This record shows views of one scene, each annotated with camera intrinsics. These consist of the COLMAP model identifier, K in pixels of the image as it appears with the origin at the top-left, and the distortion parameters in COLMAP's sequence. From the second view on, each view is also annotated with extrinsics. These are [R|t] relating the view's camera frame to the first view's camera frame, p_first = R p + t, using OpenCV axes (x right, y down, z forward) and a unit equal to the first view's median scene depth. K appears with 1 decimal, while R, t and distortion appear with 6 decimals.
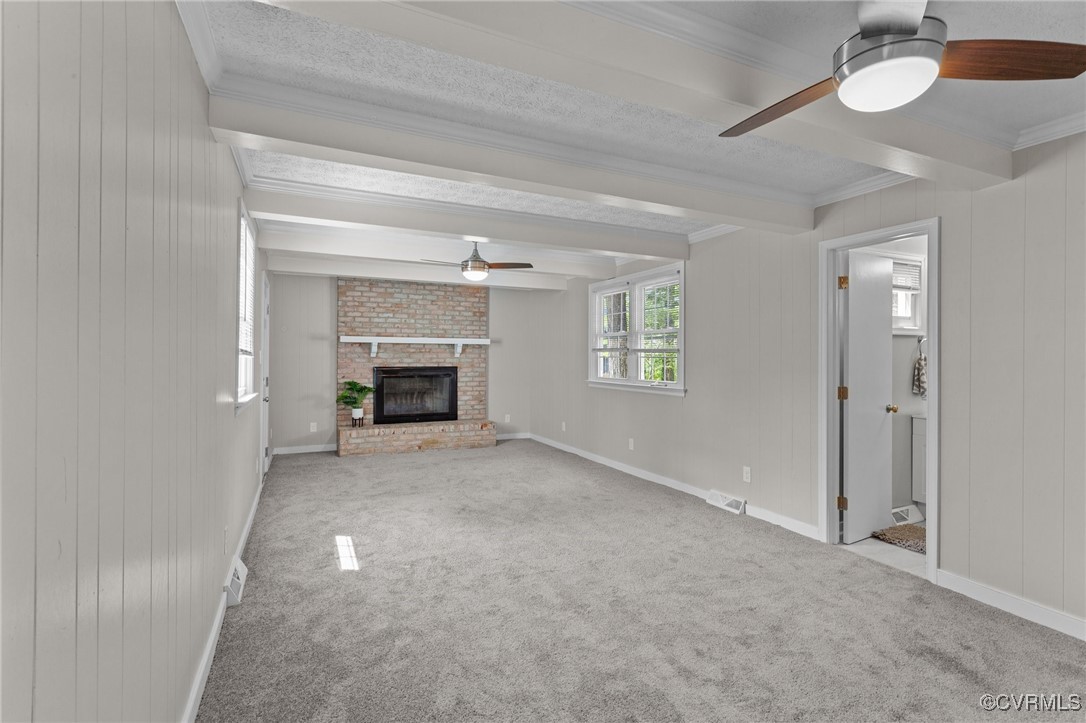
lens RADIAL K [[518.0, 0, 543.0], [0, 518.0, 361.5], [0, 0, 1]] dist [0.002771, 0.001416]
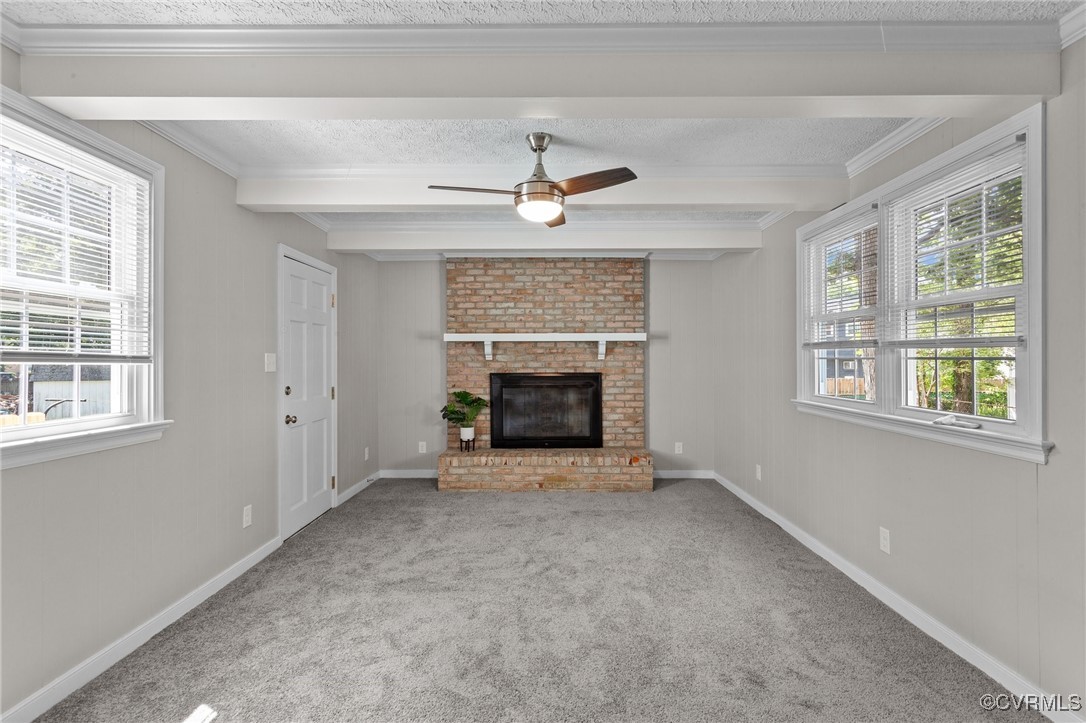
lens RADIAL K [[518.0, 0, 543.0], [0, 518.0, 361.5], [0, 0, 1]] dist [0.002771, 0.001416]
pose [[0.904696, -0.004325, -0.426036, 0.070417], [0.003239, 0.999989, -0.003275, -0.003980], [0.426045, 0.001583, 0.904701, 0.338780]]
